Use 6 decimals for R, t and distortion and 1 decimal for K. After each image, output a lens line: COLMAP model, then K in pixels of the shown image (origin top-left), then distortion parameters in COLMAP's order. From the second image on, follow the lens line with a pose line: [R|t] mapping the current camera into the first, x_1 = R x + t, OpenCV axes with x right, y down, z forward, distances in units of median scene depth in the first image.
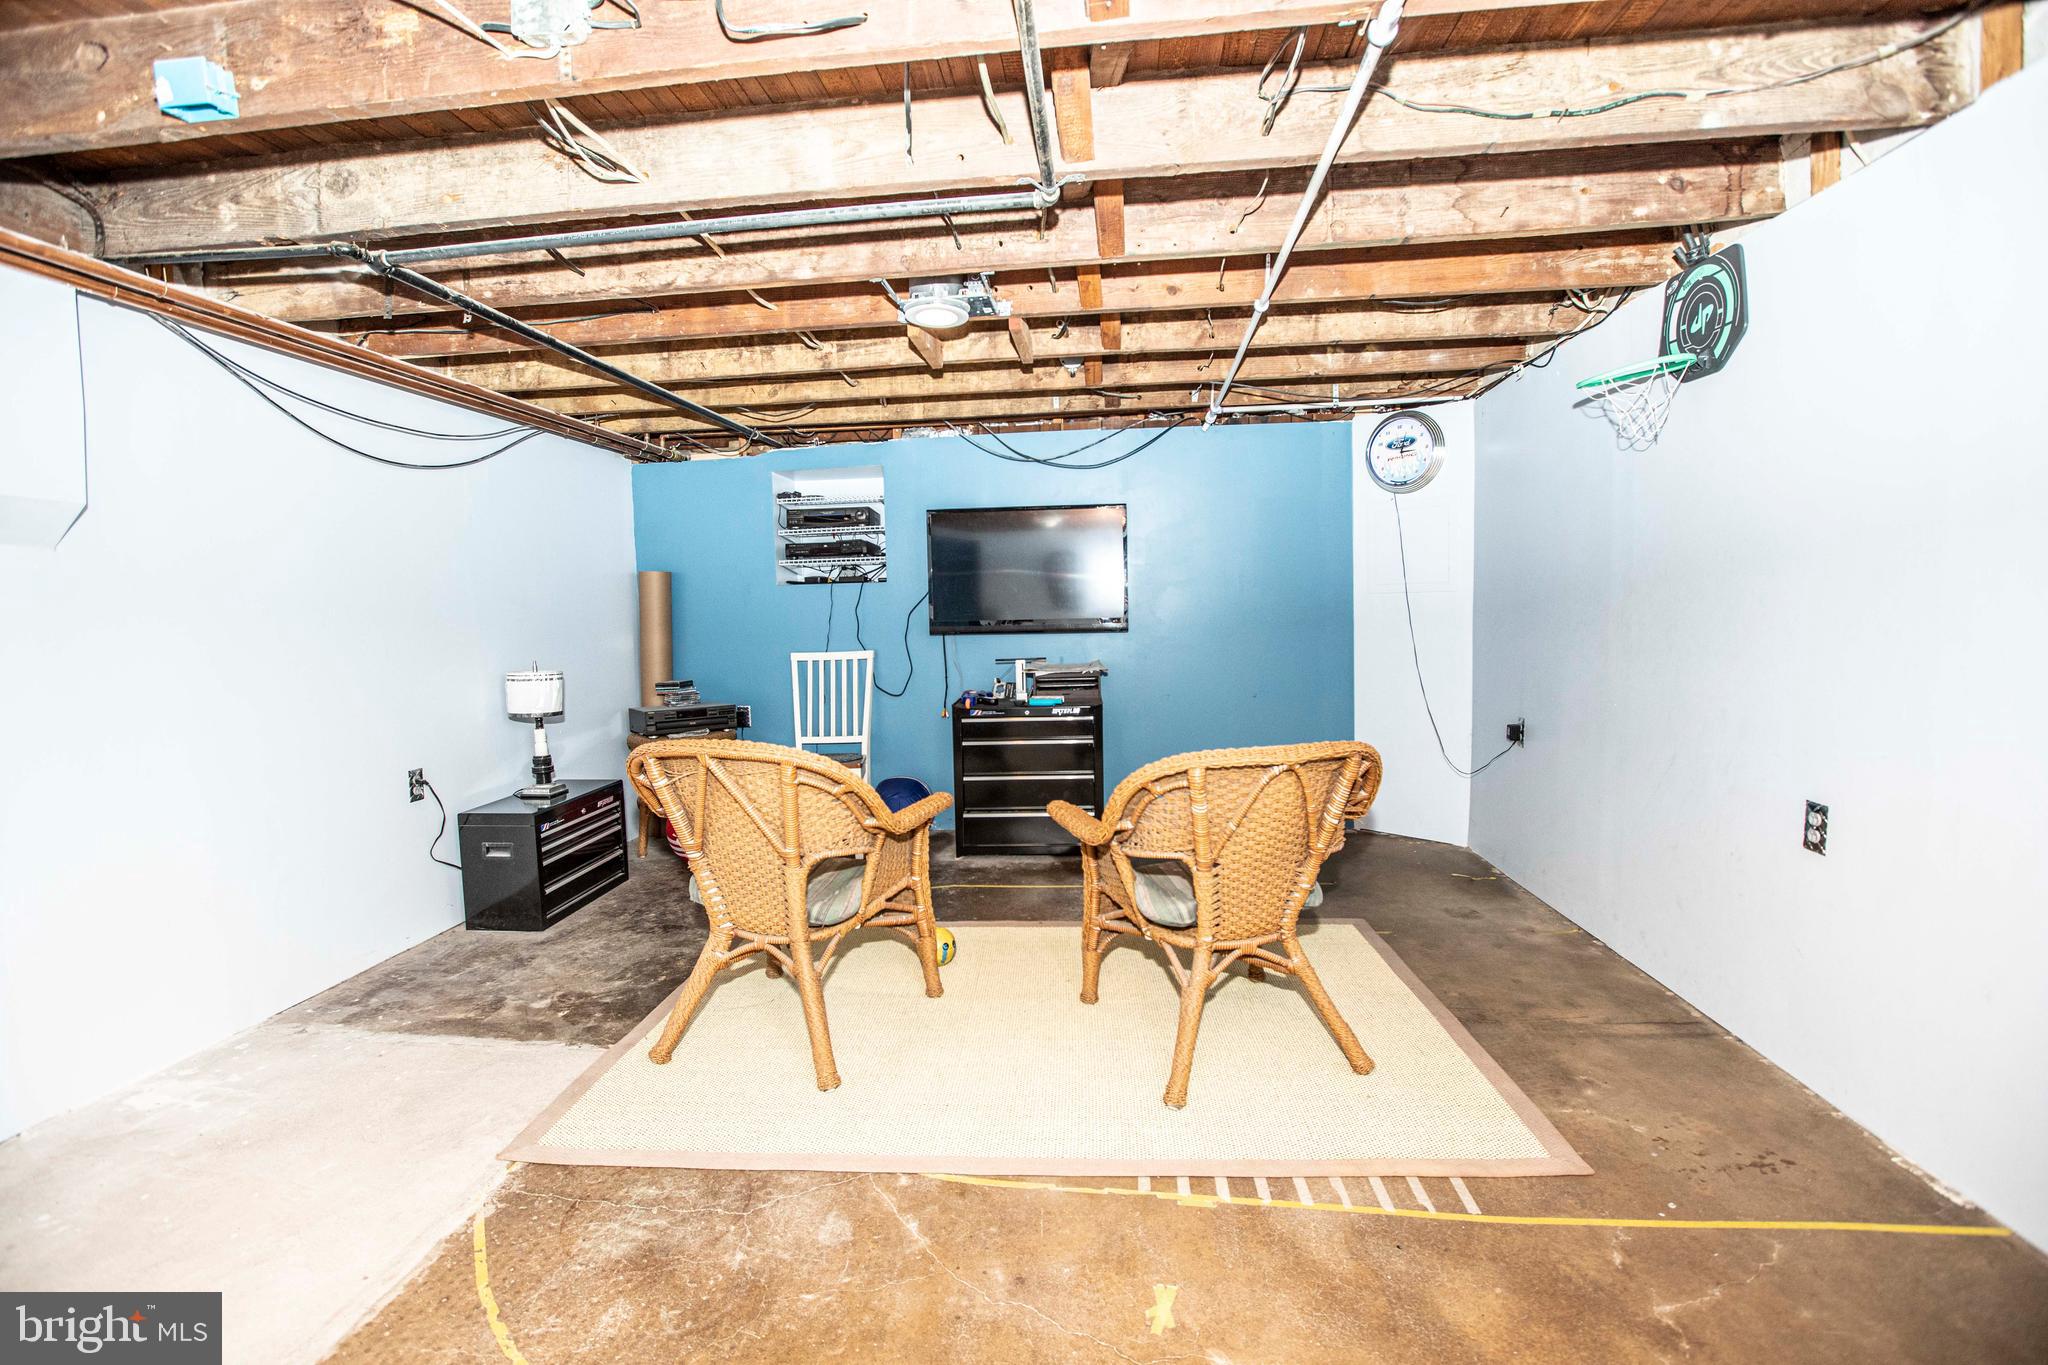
lens RADIAL K [[928.4, 0, 1030.5], [0, 928.4, 680.0], [0, 0, 1]] dist [-0.035272, 0.003404]
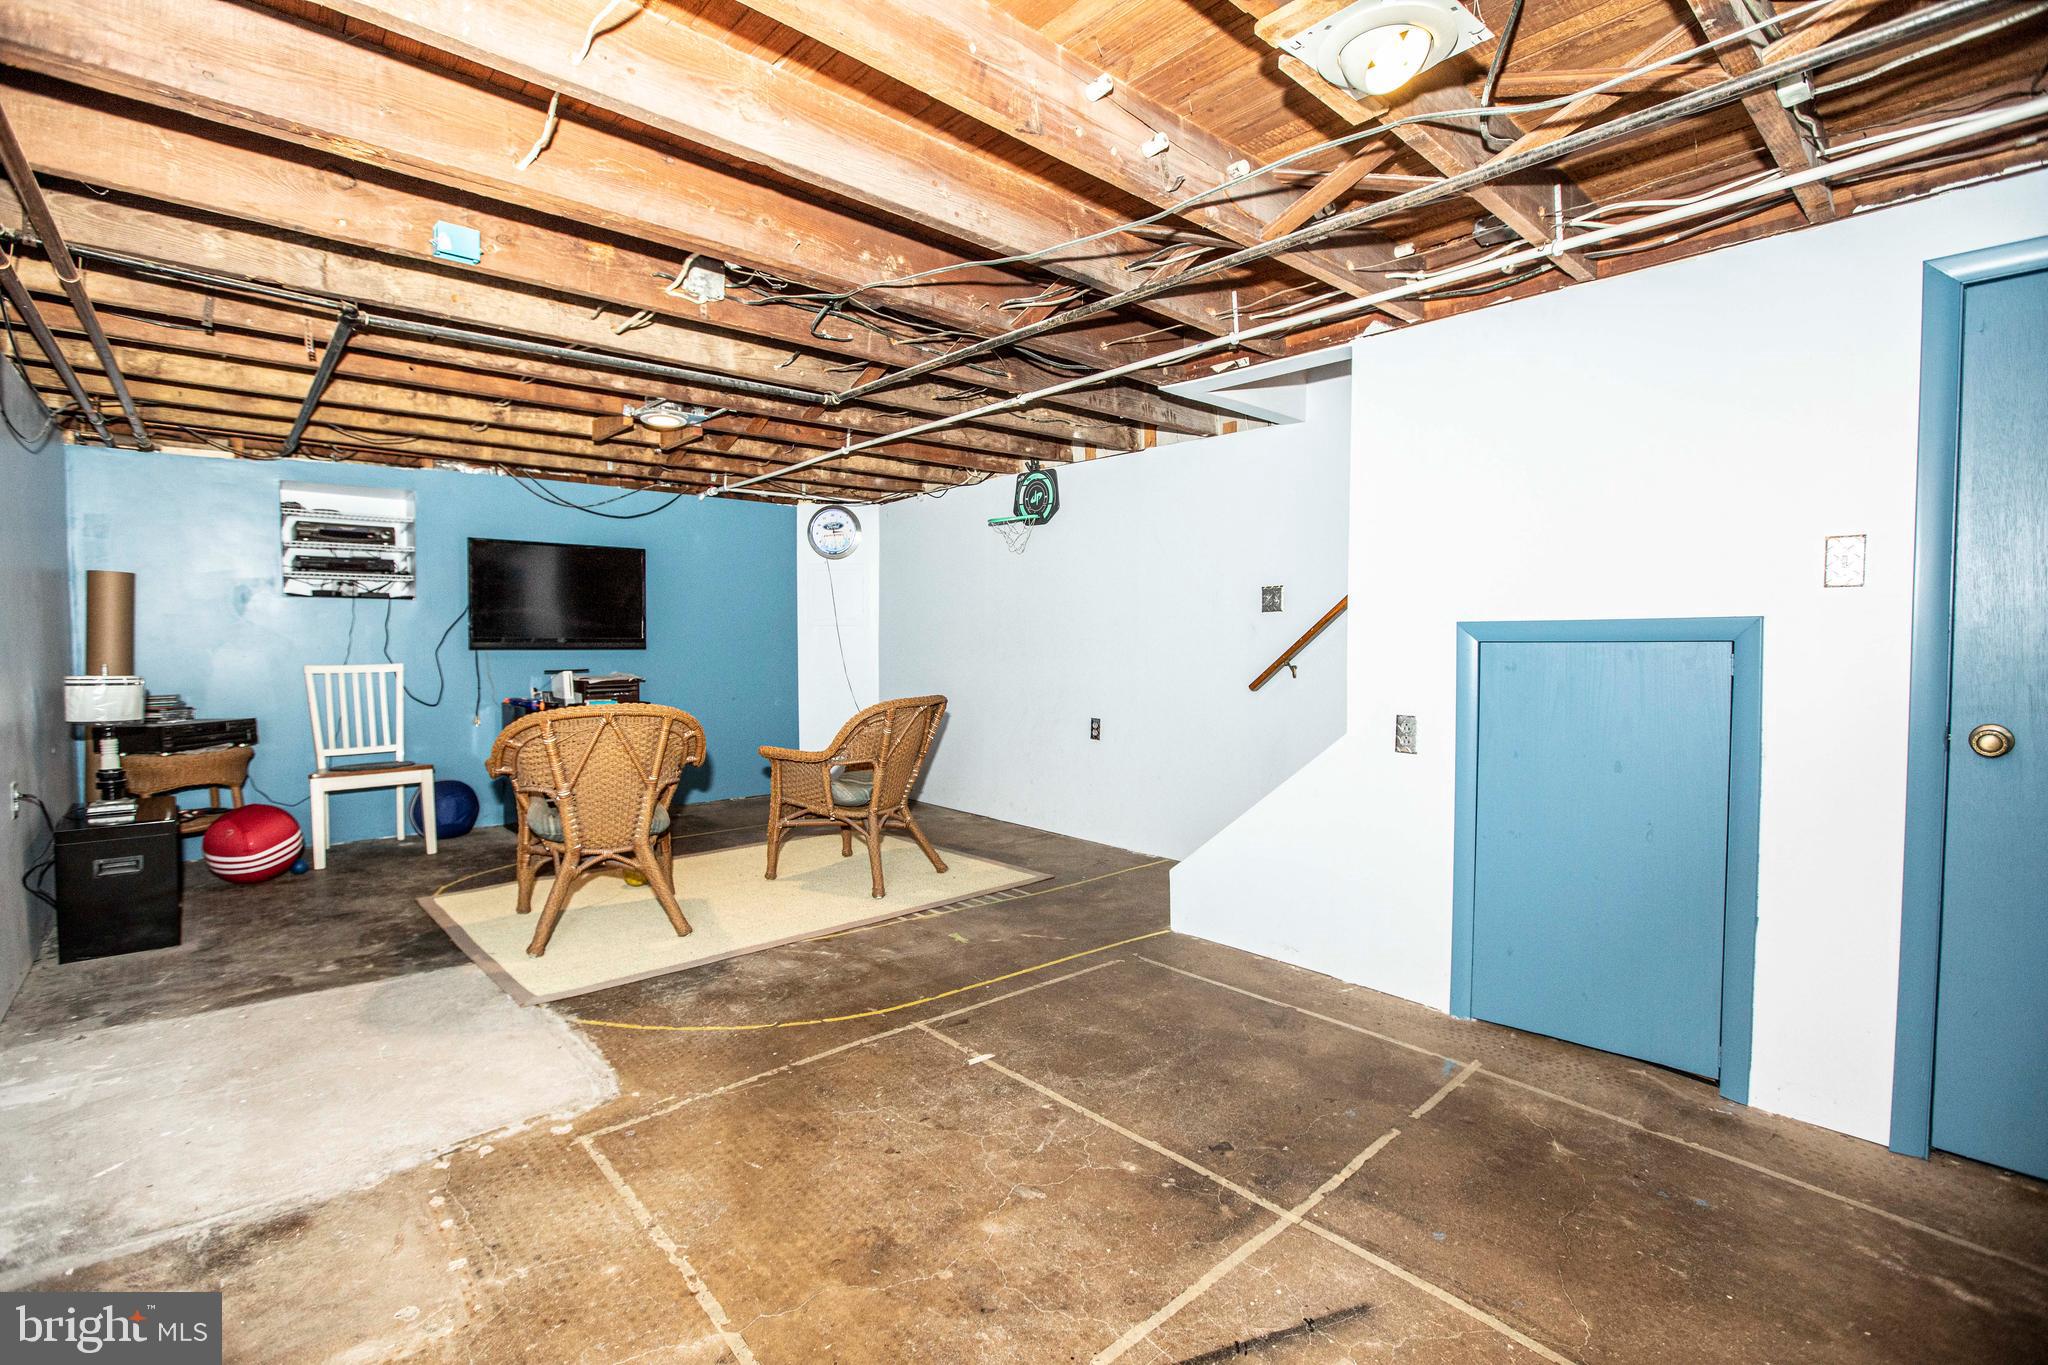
lens RADIAL K [[928.4, 0, 1020.5], [0, 928.4, 677.1], [0, 0, 1]] dist [-0.035272, 0.003404]
pose [[0.675078, -0.005992, 0.737722, -0.756835], [0.040802, 0.998740, -0.029225, 0.069676], [-0.736617, 0.049829, 0.674472, -0.351831]]
